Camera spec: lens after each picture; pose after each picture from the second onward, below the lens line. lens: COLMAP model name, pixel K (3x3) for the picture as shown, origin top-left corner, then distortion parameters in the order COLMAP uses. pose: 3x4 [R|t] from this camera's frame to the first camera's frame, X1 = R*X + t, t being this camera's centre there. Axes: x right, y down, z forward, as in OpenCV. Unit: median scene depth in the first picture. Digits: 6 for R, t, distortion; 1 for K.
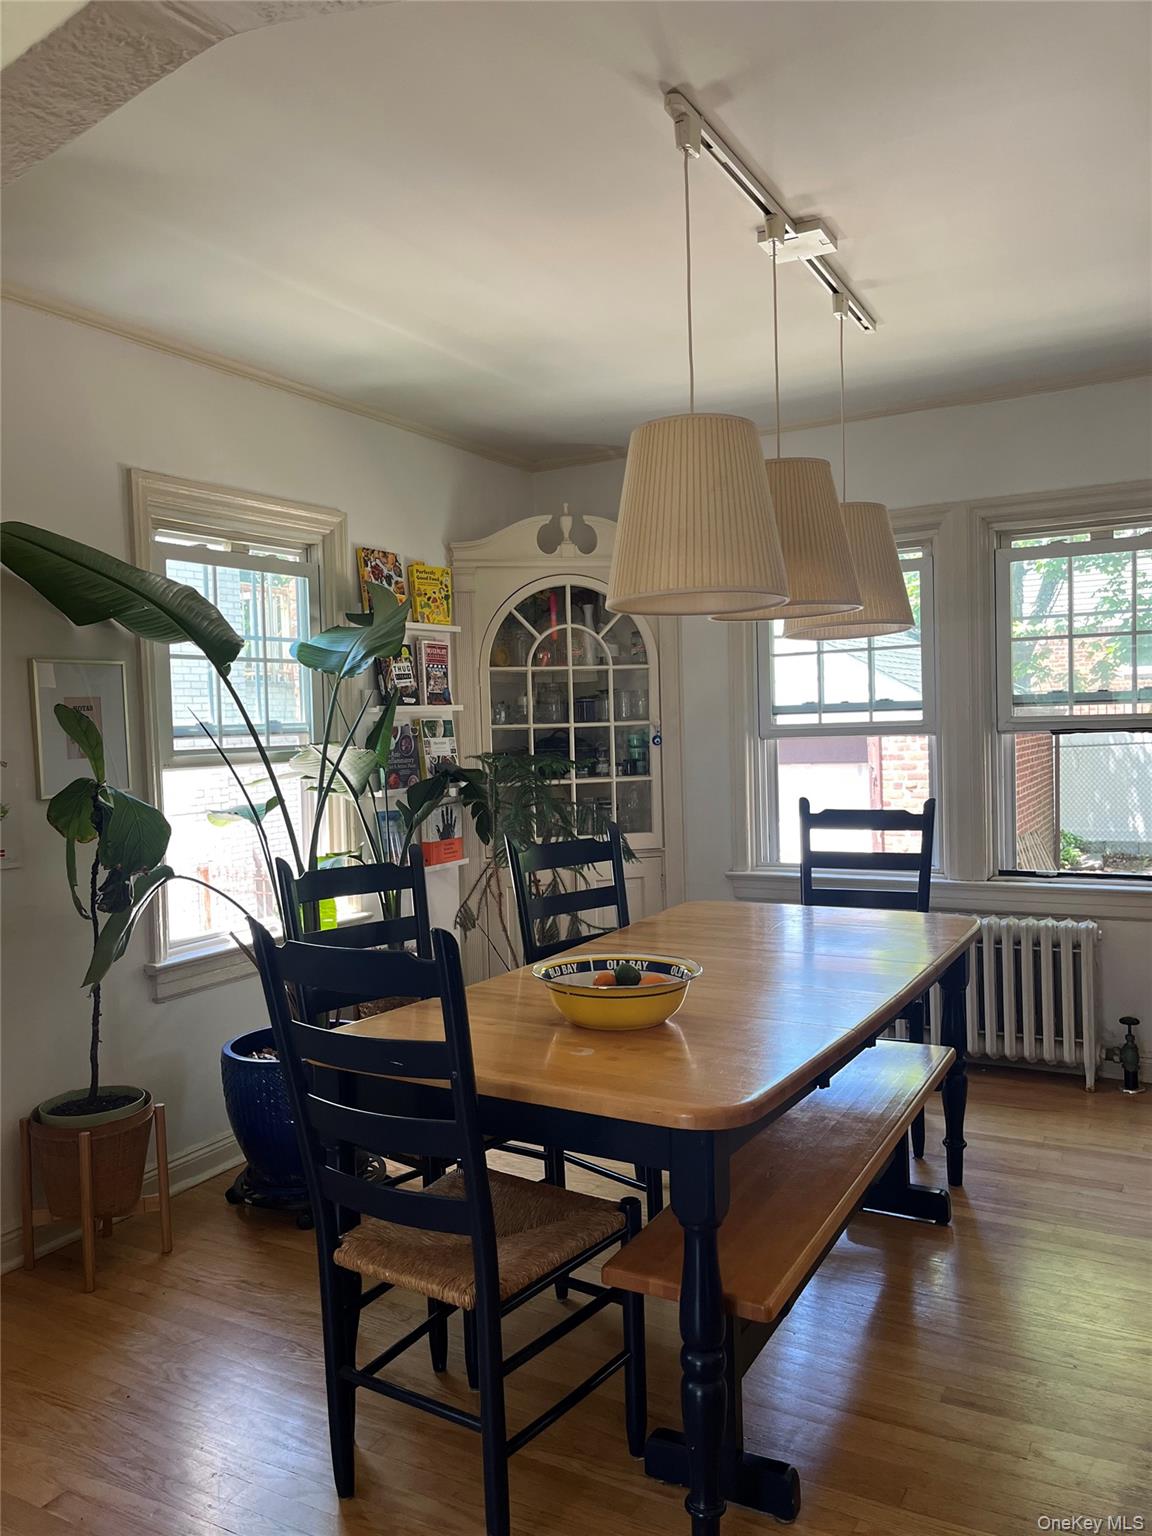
lens RADIAL K [[1169.0, 0, 579.7], [0, 1169.0, 769.6], [0, 0, 1]] dist [0.037446, -0.013910]
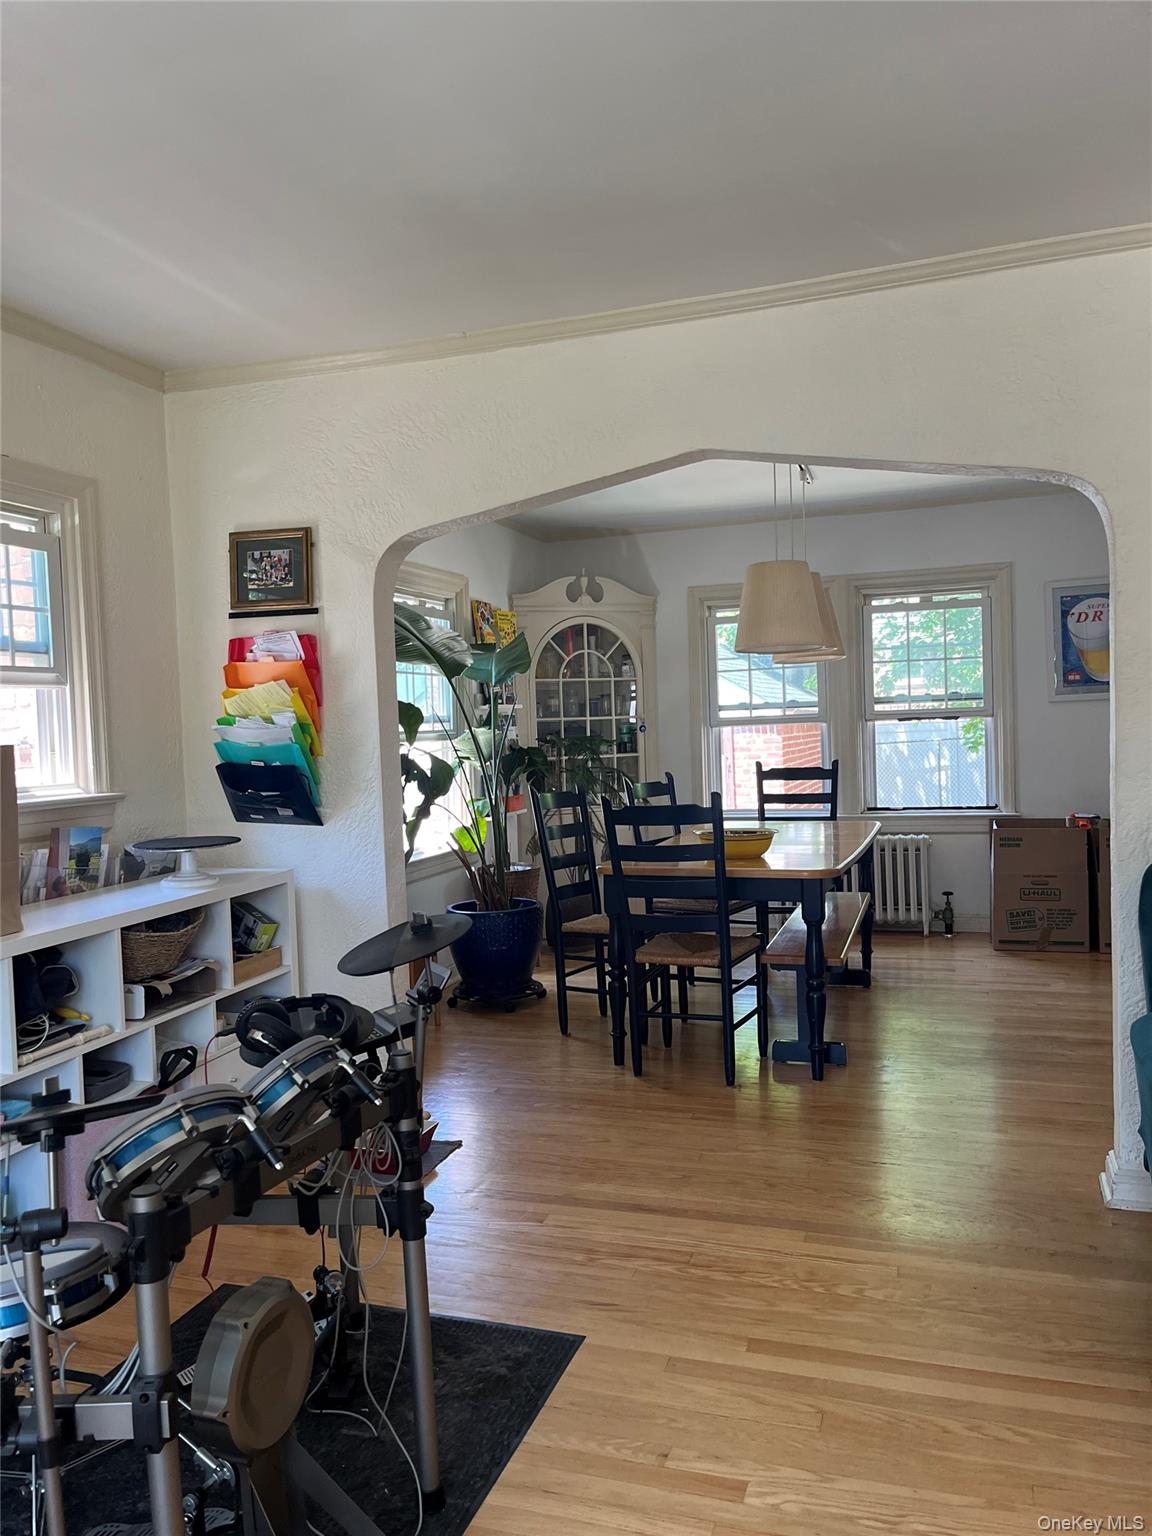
lens RADIAL K [[1169.0, 0, 574.8], [0, 1169.0, 769.4], [0, 0, 1]] dist [0.037446, -0.013910]
pose [[0.982118, -0.012723, 0.187837, -0.321510], [0.014600, 0.999856, -0.008610, 0.041089], [-0.187700, 0.011198, 0.982163, -0.471919]]
